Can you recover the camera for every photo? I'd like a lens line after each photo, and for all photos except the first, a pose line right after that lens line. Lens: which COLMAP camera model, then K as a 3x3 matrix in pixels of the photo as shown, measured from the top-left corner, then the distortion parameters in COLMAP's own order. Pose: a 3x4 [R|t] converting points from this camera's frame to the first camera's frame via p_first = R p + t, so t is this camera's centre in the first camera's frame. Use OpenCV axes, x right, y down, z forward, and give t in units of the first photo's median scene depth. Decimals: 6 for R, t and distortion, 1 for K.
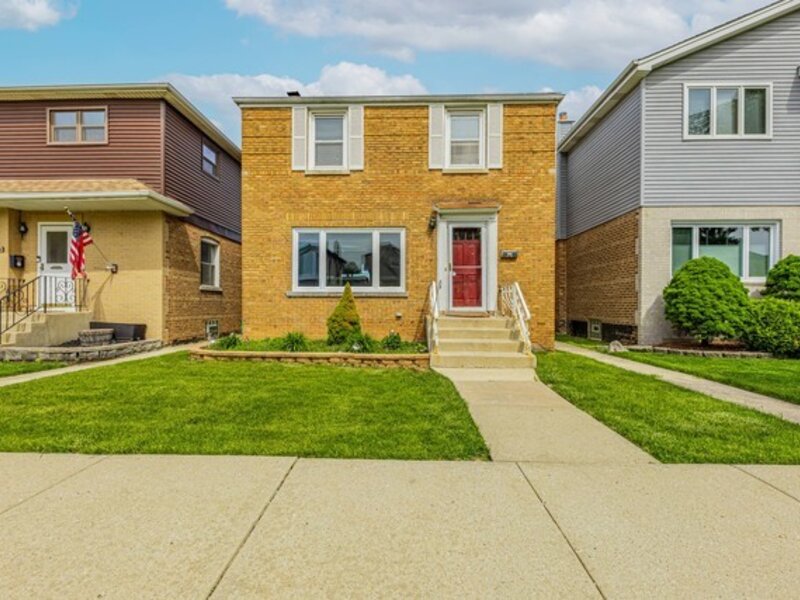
lens RADIAL K [[373.5, 0, 399.5], [0, 373.5, 304.8], [0, 0, 1]] dist [0.003248, -0.000054]
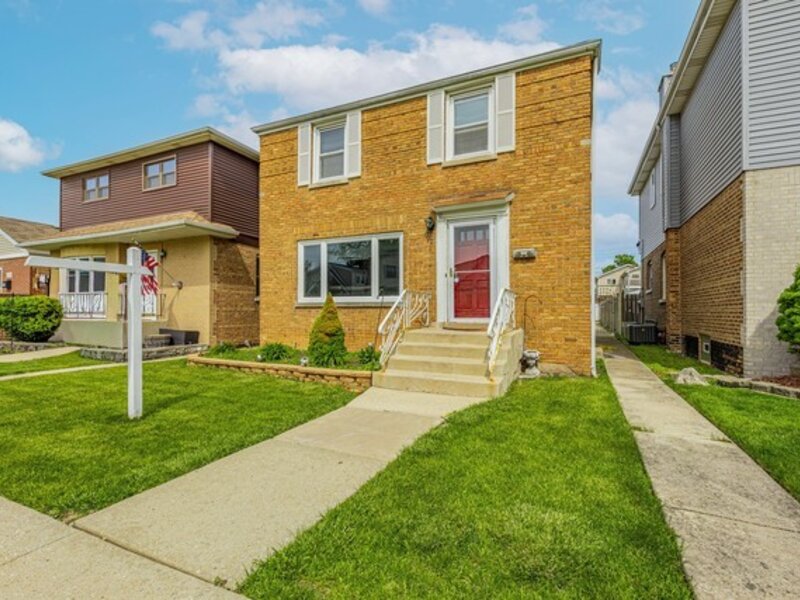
lens RADIAL K [[368.0, 0, 385.7], [0, 368.0, 307.4], [0, 0, 1]] dist [0.001470, 0.000624]
pose [[0.922359, -0.005269, -0.386298, 0.327799], [0.000877, 0.999933, -0.011543, -0.009150], [0.386333, 0.010308, 0.922302, 0.146048]]
